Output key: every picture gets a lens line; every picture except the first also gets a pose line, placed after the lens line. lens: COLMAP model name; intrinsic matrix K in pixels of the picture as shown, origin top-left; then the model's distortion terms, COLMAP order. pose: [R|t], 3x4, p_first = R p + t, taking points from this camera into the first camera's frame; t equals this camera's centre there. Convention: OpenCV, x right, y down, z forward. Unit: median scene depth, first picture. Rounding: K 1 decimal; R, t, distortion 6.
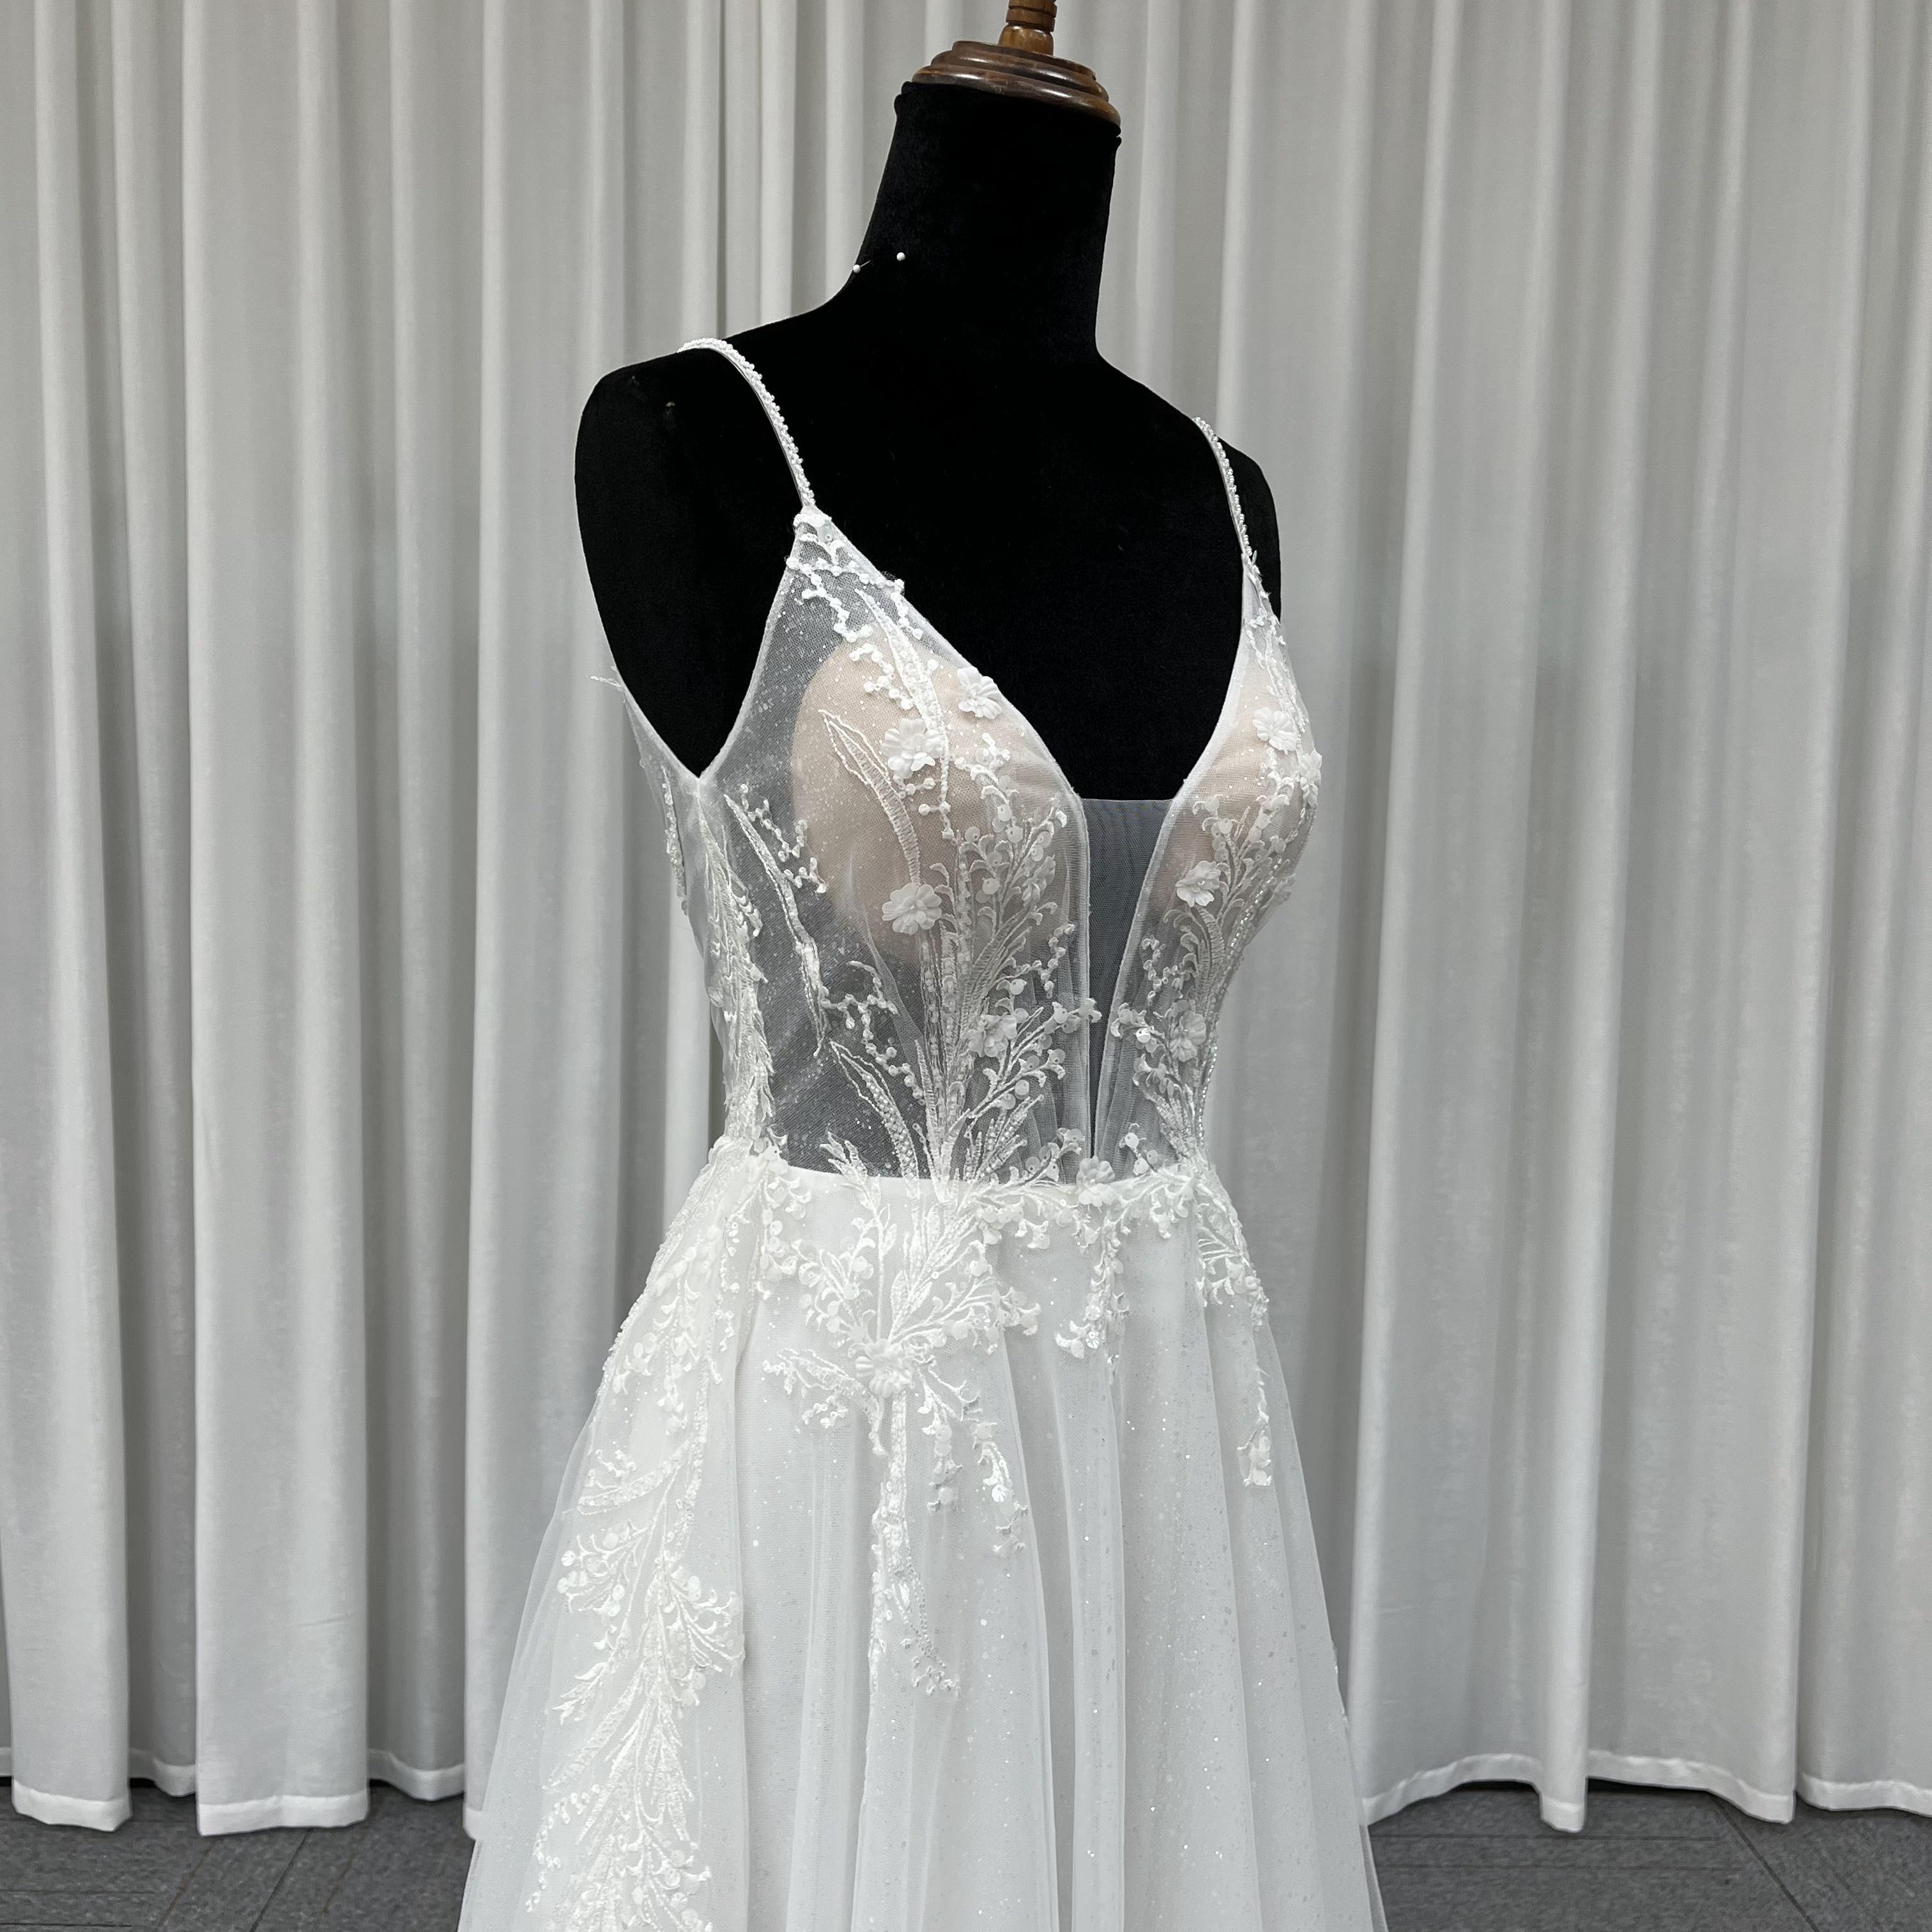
lens RADIAL K [[1913.0, 0, 968.6], [0, 1913.0, 973.8], [0, 0, 1]] dist [0.119199, -0.022044]
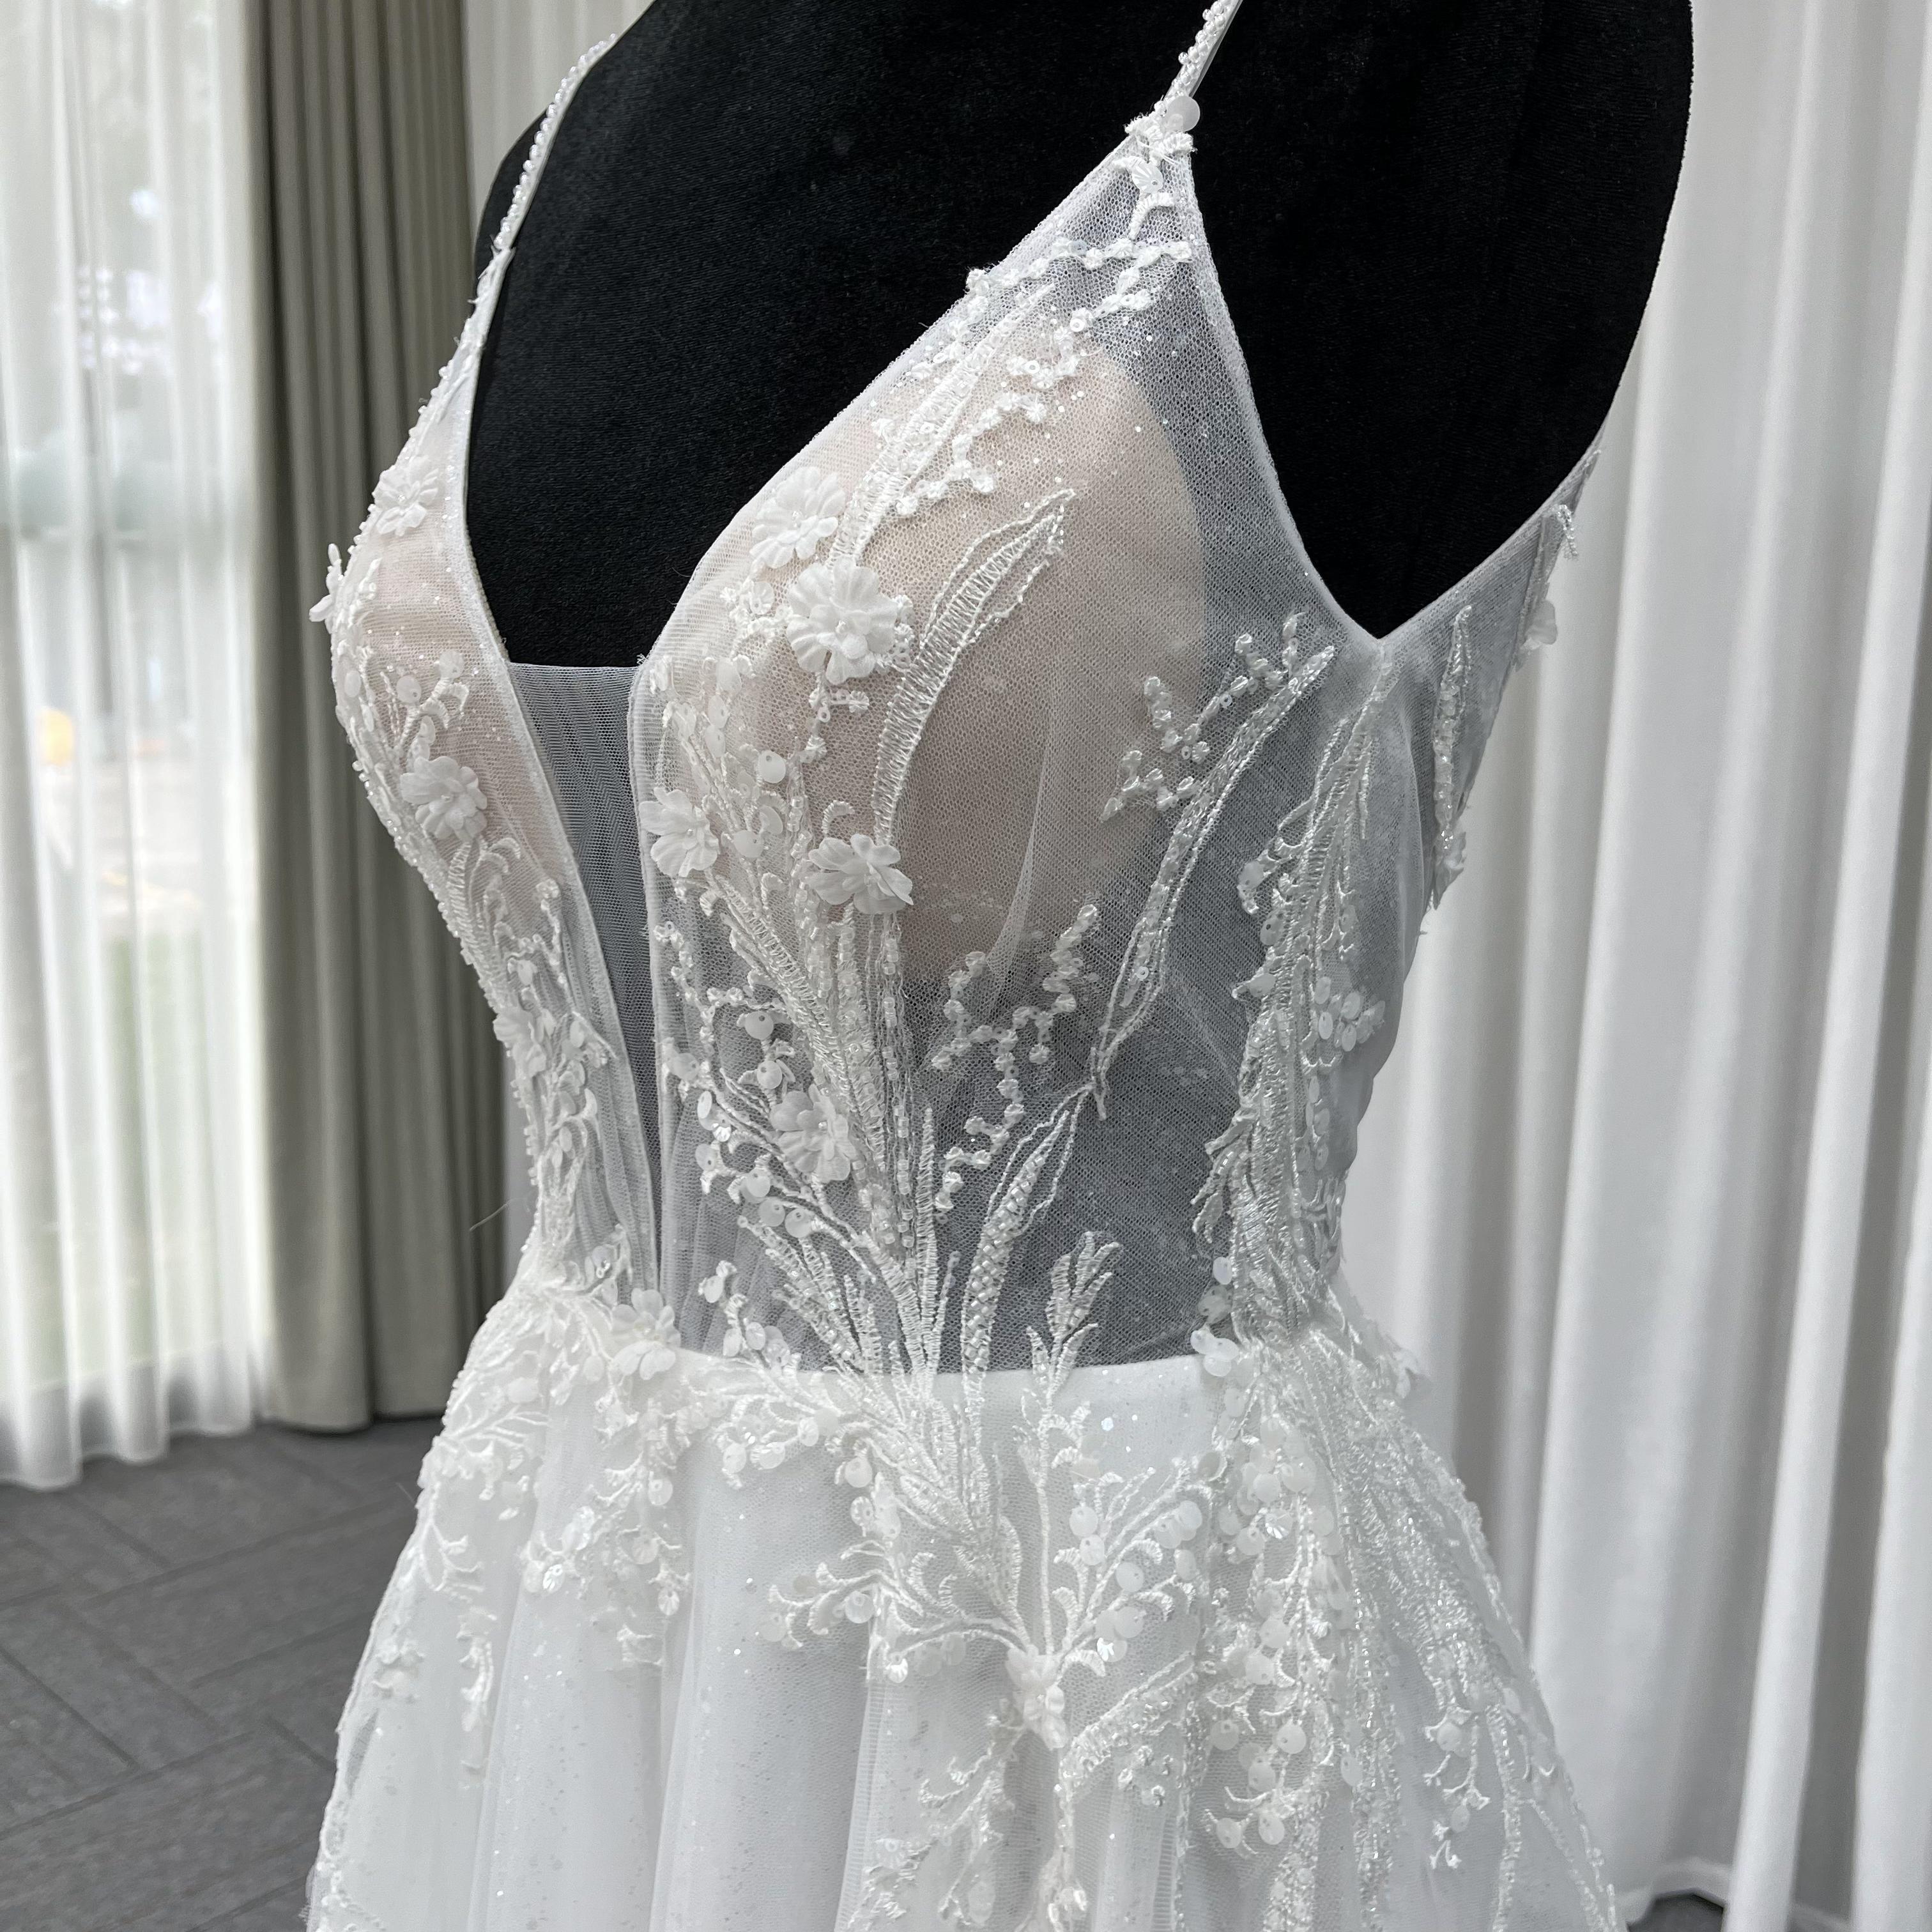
lens RADIAL K [[1991.8, 0, 989.9], [0, 1991.8, 1002.0], [0, 0, 1]] dist [0.028762, -0.031635]
pose [[0.263159, 0.150829, -0.952889, 0.673028], [-0.106612, 0.986201, 0.126658, -0.080451], [0.958844, 0.068258, 0.275608, 0.958227]]
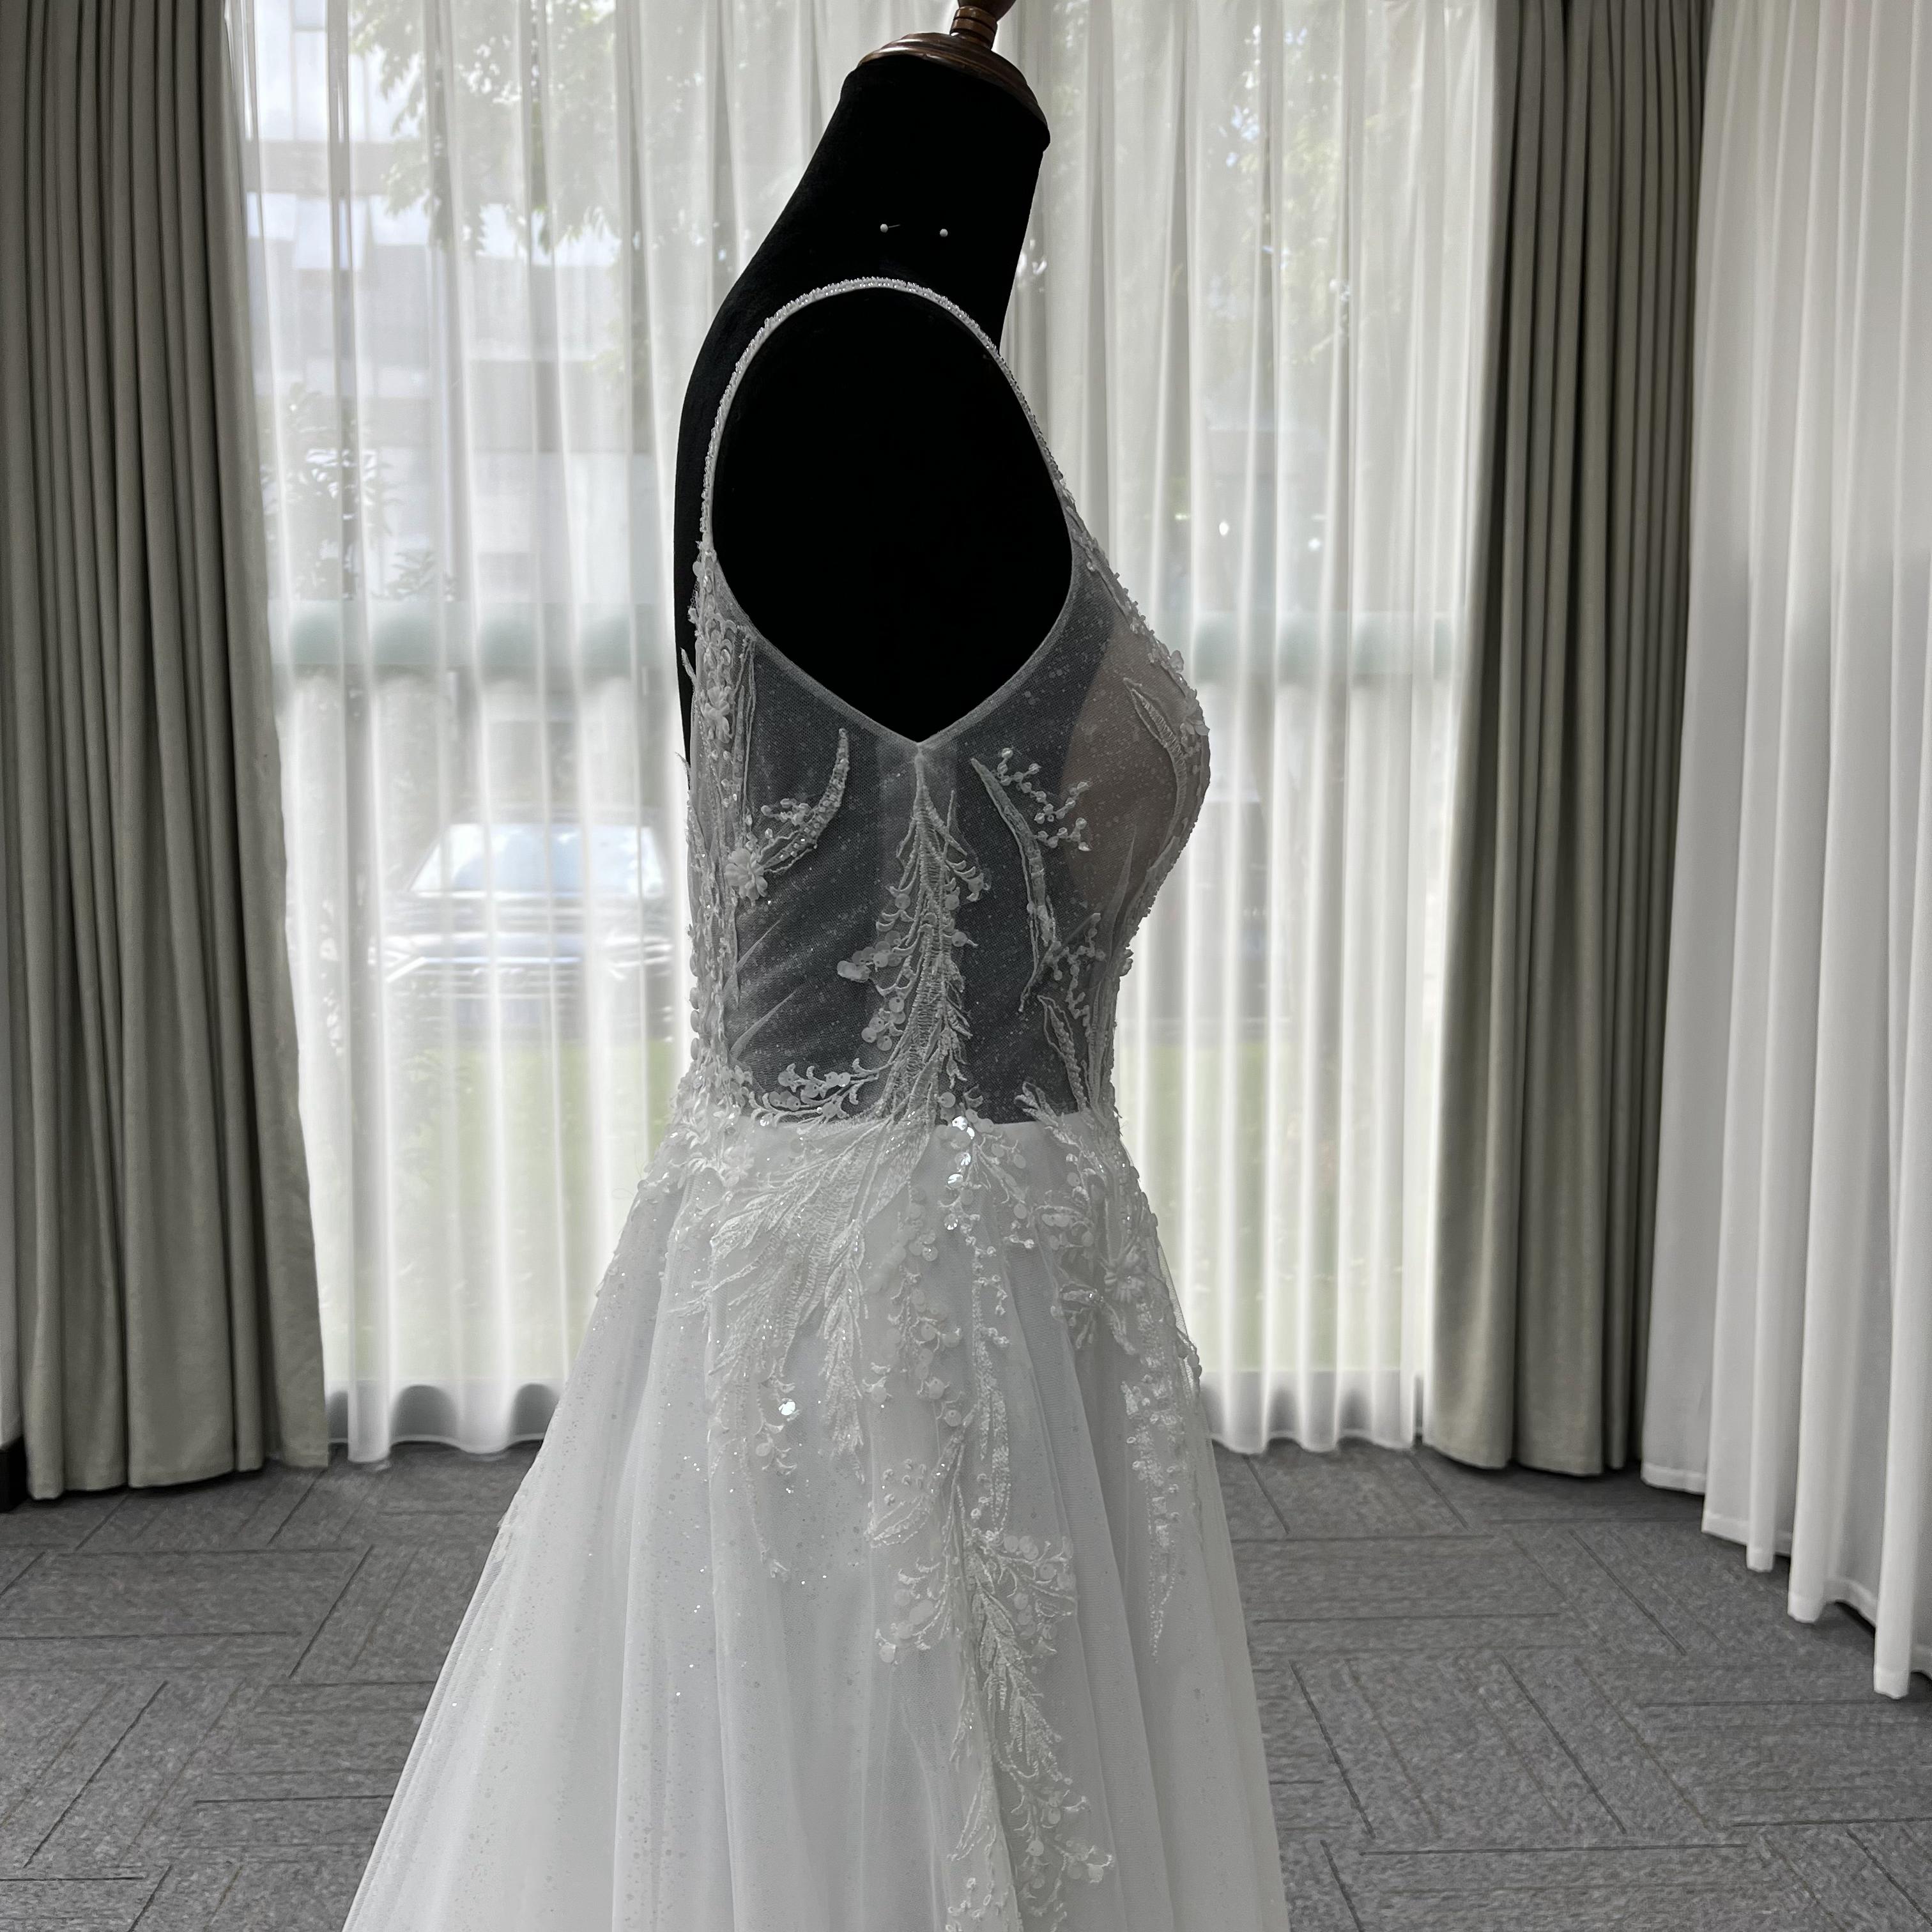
lens RADIAL K [[1946.4, 0, 974.7], [0, 1946.4, 983.6], [0, 0, 1]] dist [0.034308, -0.041365]
pose [[0.465165, -0.110504, 0.878300, -1.025340], [0.078514, 0.993418, 0.083405, -0.062508], [-0.881735, 0.030162, 0.470780, 0.534836]]
